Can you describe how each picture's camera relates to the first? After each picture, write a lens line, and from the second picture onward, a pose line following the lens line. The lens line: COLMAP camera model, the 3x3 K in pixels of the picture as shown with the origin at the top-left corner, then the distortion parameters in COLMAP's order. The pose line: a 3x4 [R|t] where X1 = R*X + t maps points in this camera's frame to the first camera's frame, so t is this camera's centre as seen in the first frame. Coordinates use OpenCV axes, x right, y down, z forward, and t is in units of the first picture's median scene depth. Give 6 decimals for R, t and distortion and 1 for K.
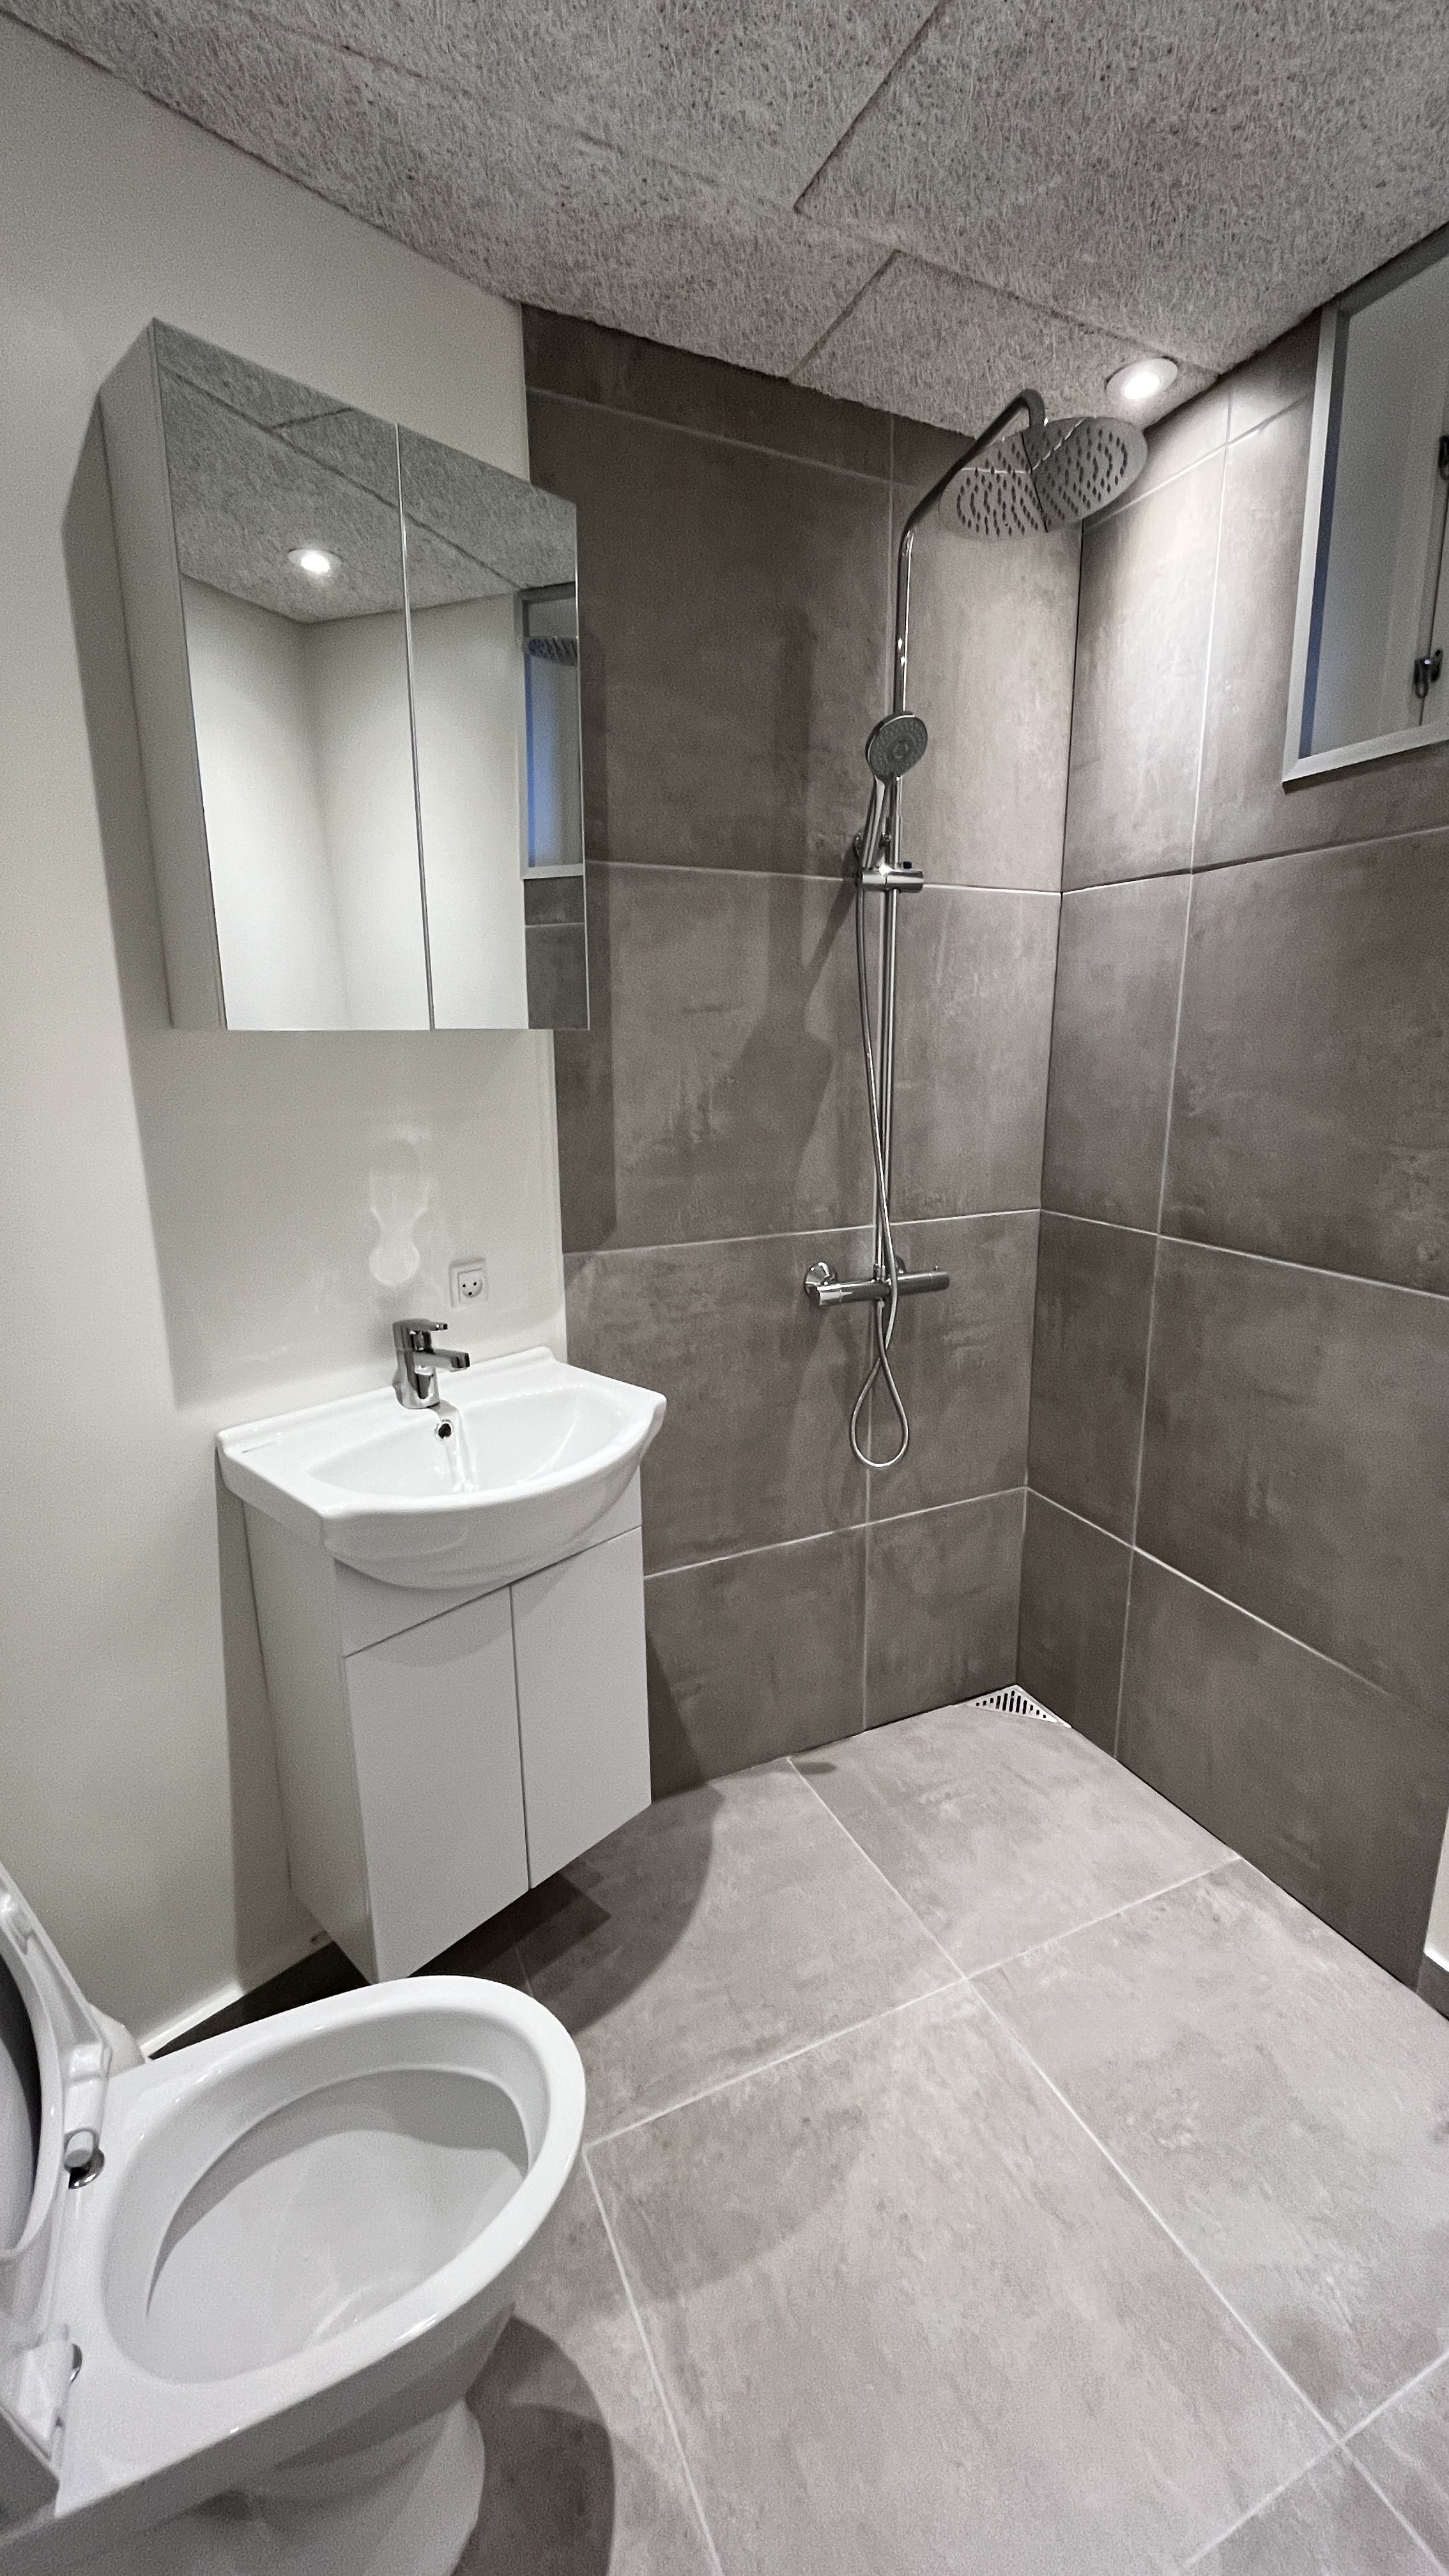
lens RADIAL K [[1044.0, 0, 721.9], [0, 1044.0, 1291.2], [0, 0, 1]] dist [-0.003809, -0.000495]
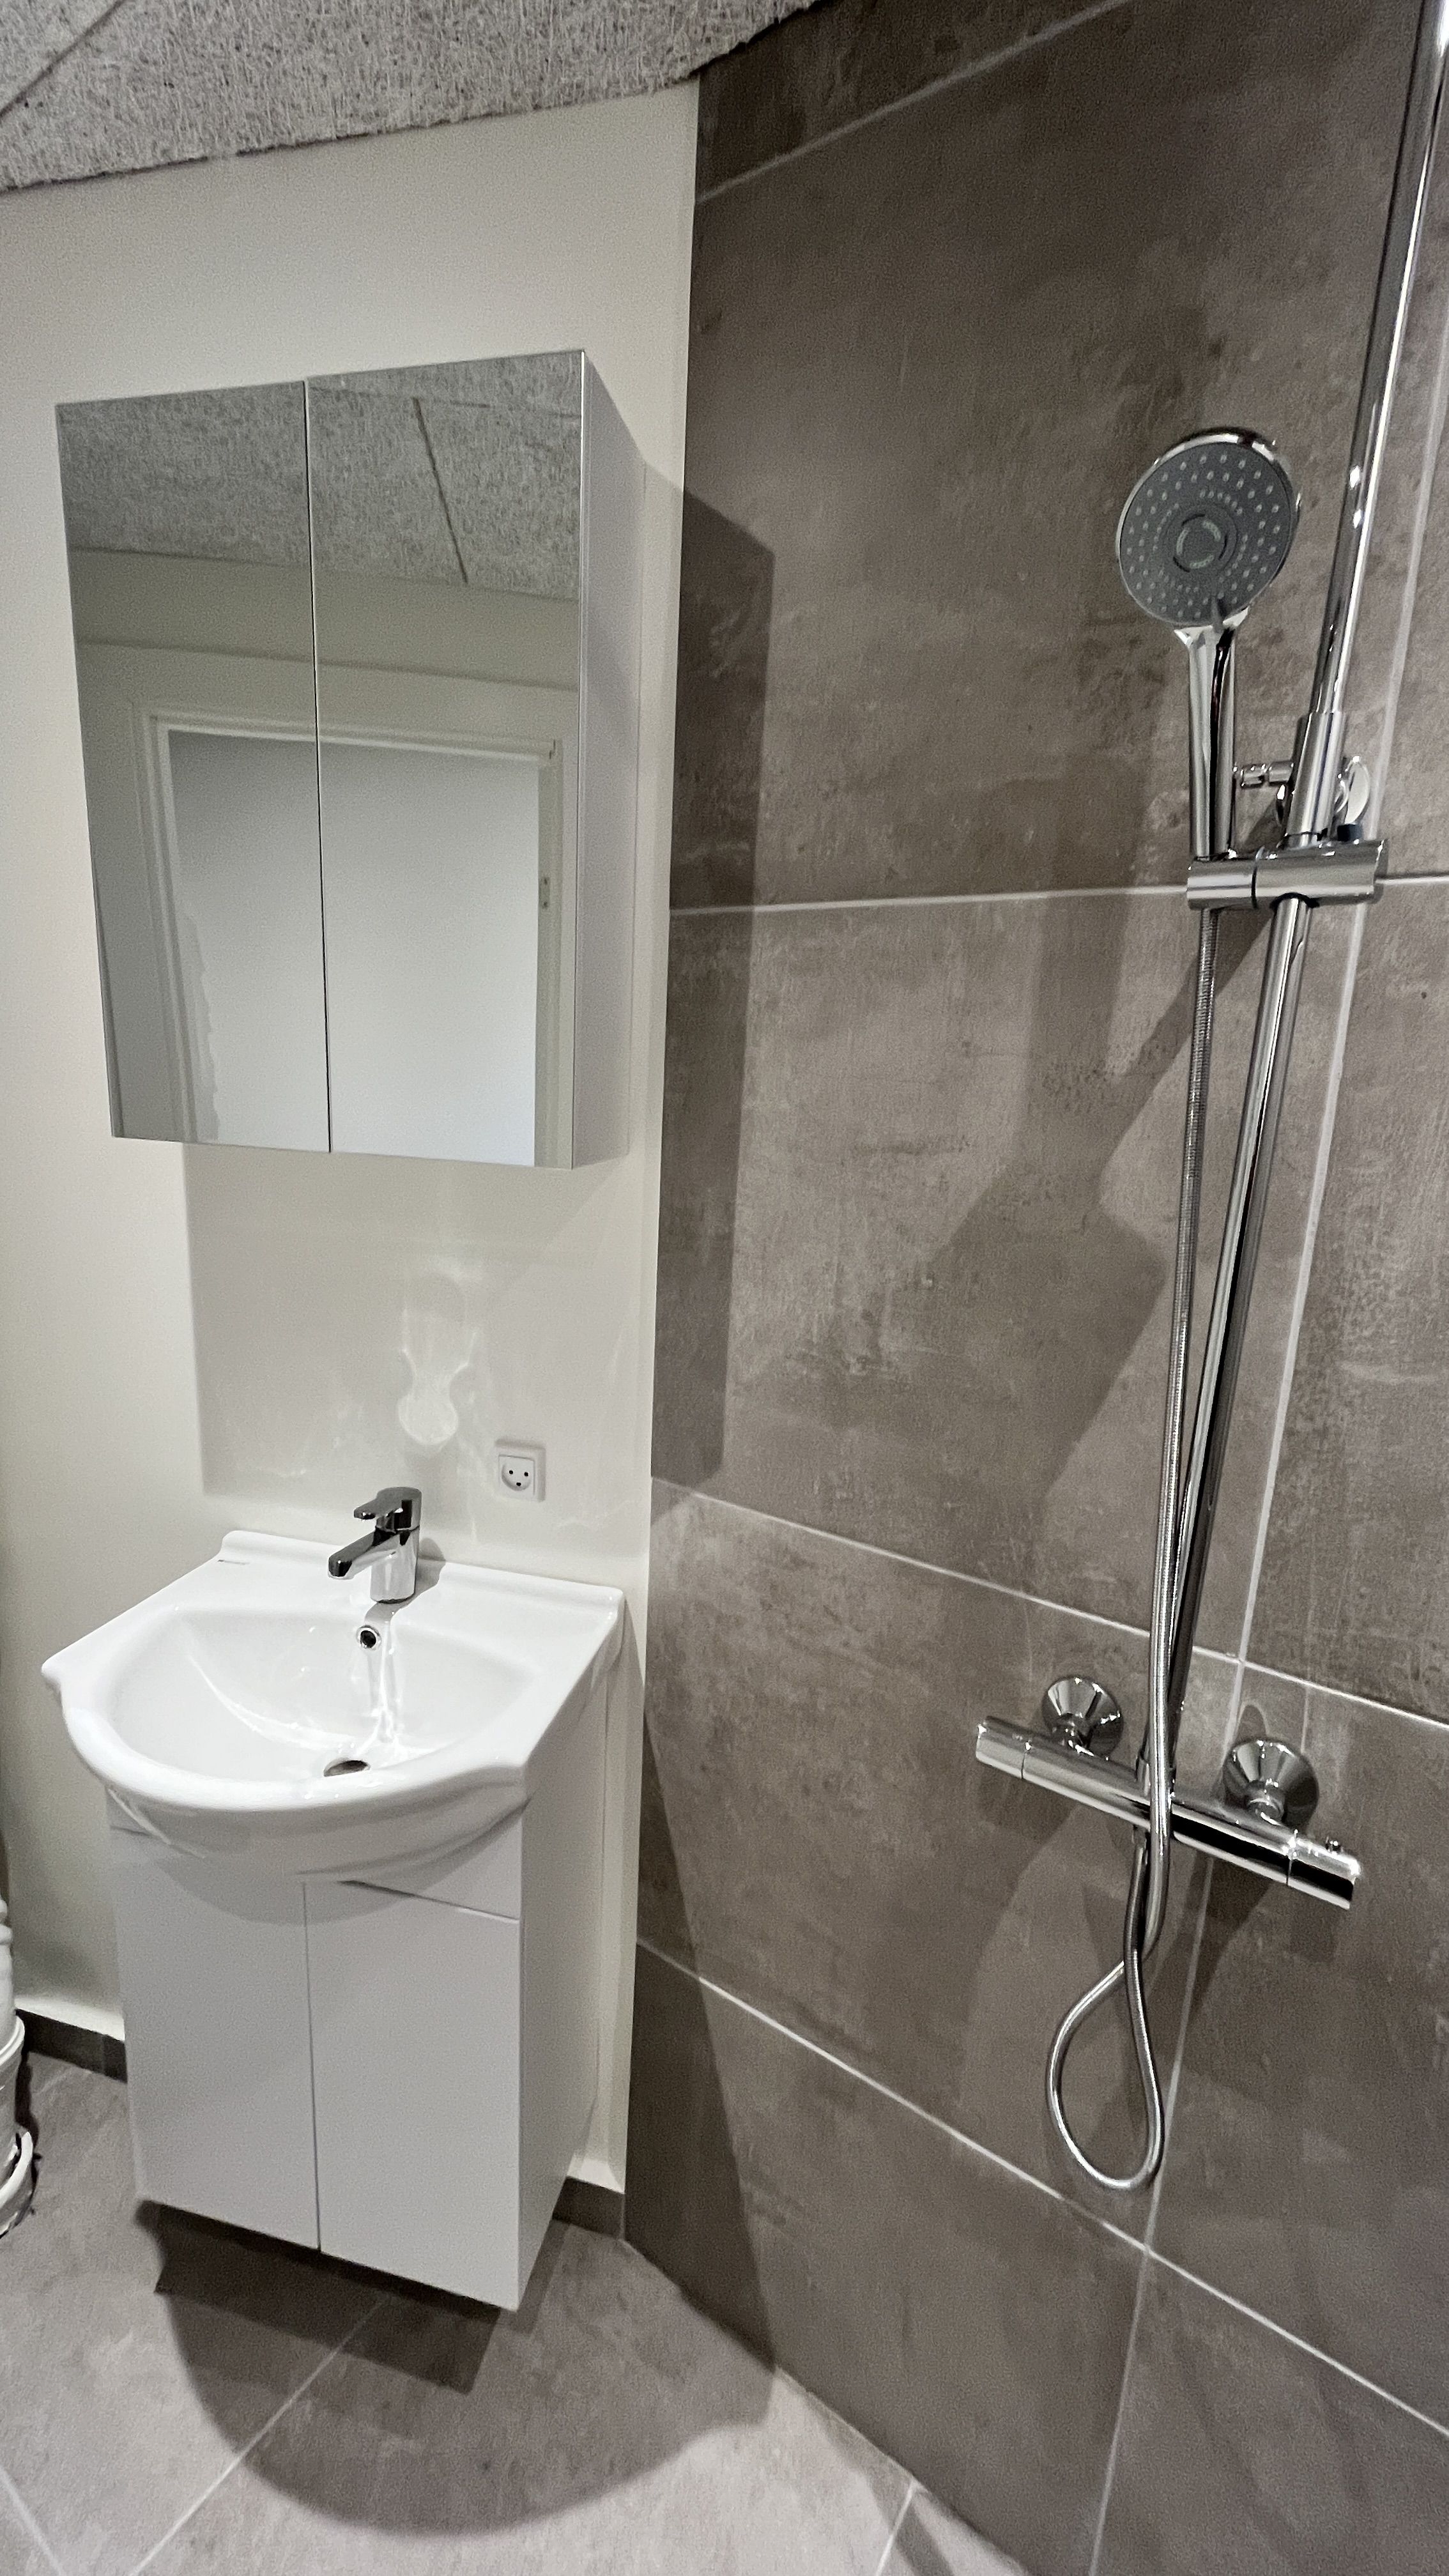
lens RADIAL K [[1044.0, 0, 721.7], [0, 1044.0, 1283.9], [0, 0, 1]] dist [-0.003809, -0.000495]
pose [[0.517448, 0.204877, -0.830827, 0.411841], [-0.248384, 0.965075, 0.083285, -0.224155], [0.818873, 0.163268, 0.550264, 0.631734]]
